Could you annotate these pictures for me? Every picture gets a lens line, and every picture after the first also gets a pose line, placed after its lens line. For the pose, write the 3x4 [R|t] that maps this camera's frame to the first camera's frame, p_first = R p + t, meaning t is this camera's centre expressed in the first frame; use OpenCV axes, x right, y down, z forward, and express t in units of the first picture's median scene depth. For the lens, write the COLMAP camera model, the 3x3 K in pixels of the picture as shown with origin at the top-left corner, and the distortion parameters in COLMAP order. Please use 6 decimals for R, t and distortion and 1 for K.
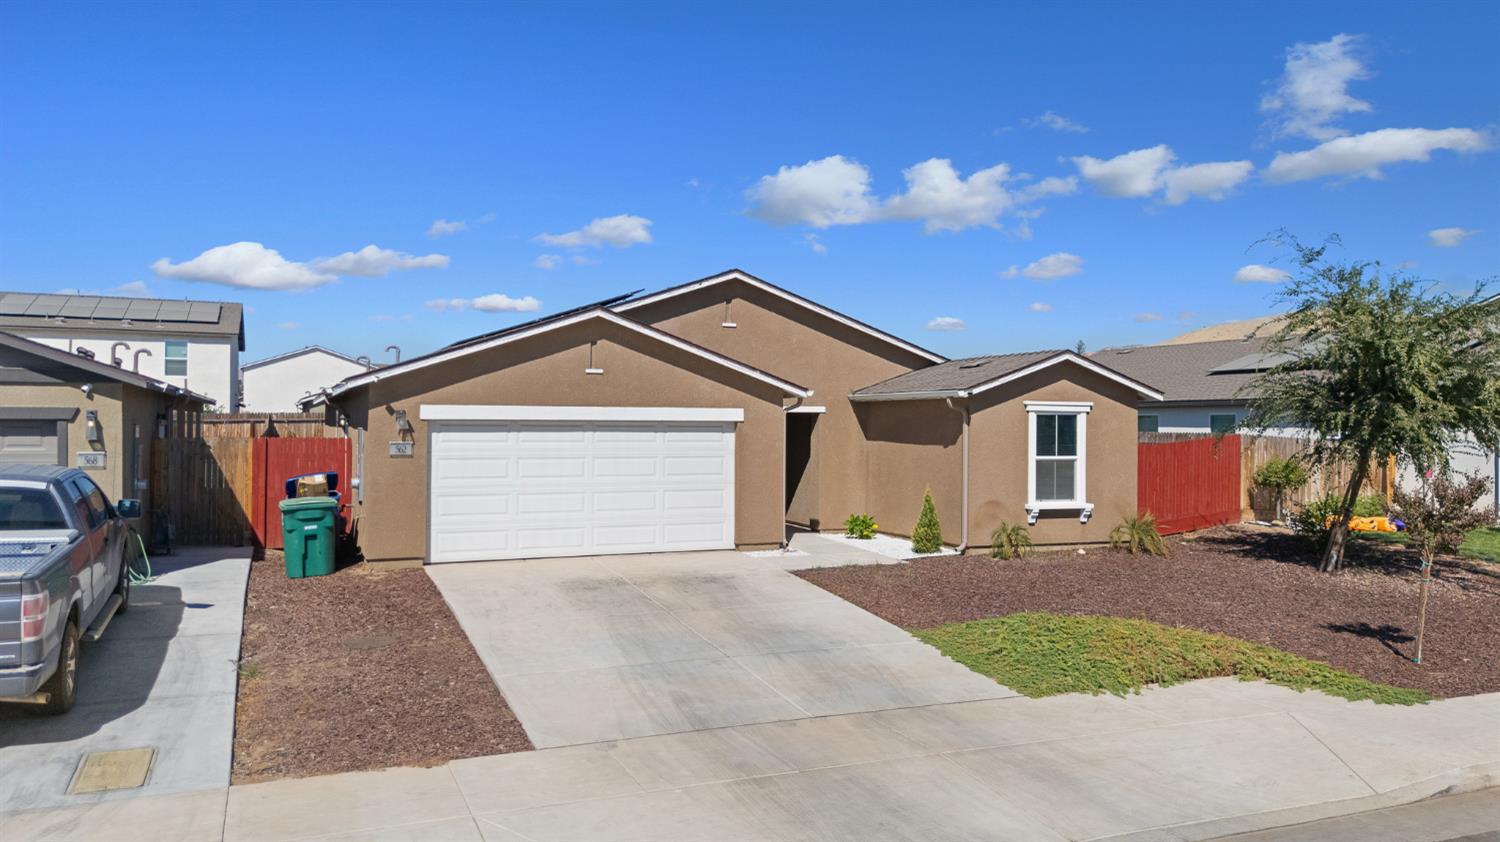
lens RADIAL K [[1144.9, 0, 746.7], [0, 1144.9, 417.8], [0, 0, 1]] dist [0.048214, -0.037643]
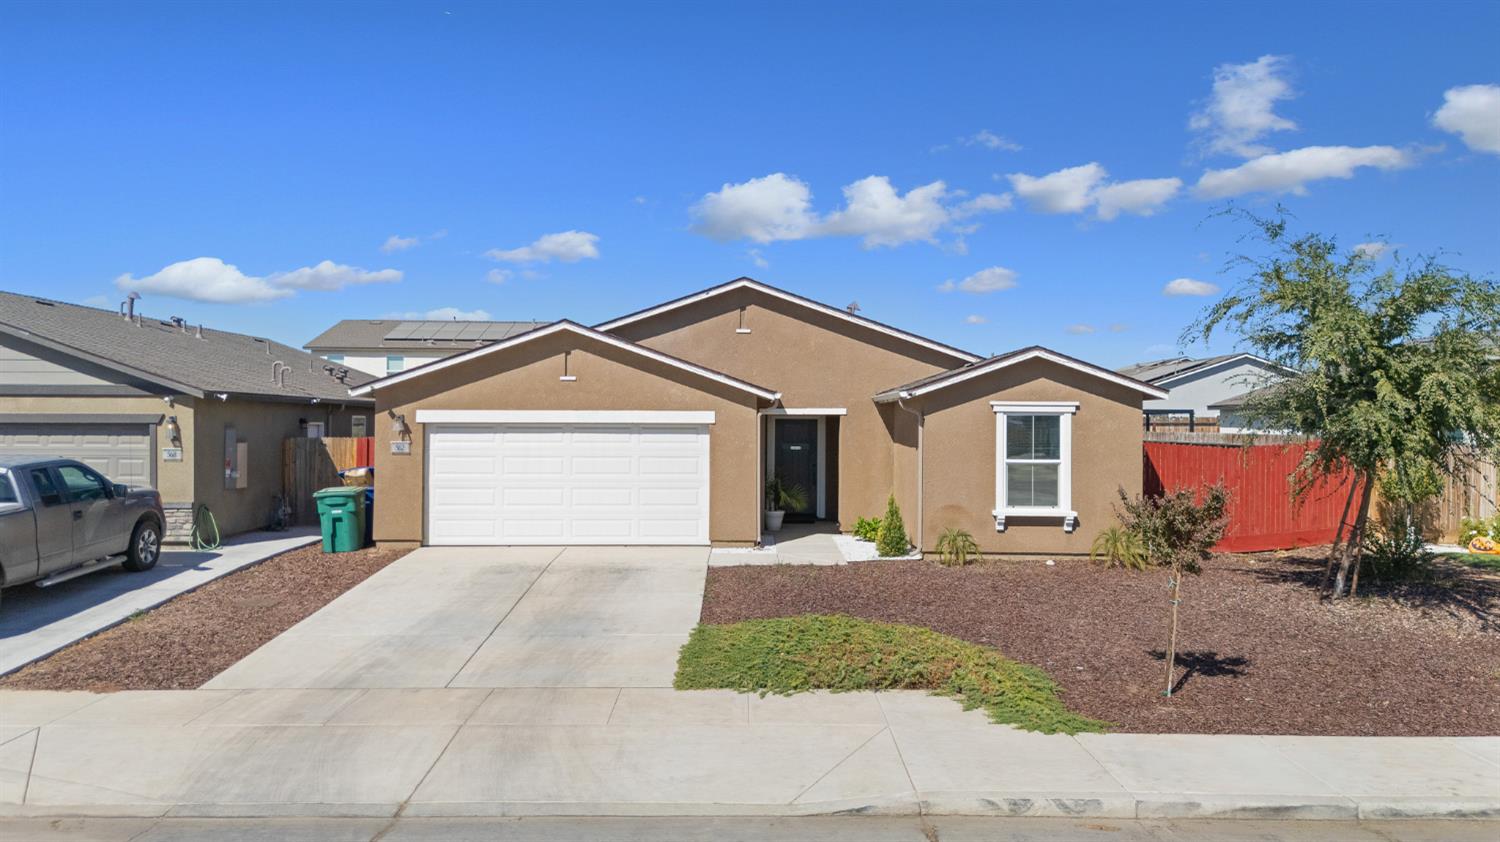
lens RADIAL K [[1144.9, 0, 751.0], [0, 1144.9, 421.5], [0, 0, 1]] dist [0.048214, -0.037643]
pose [[0.919509, -0.003310, -0.393056, 0.460707], [0.003203, 0.999994, -0.000928, 0.002465], [0.393057, -0.000405, 0.919514, 0.052108]]
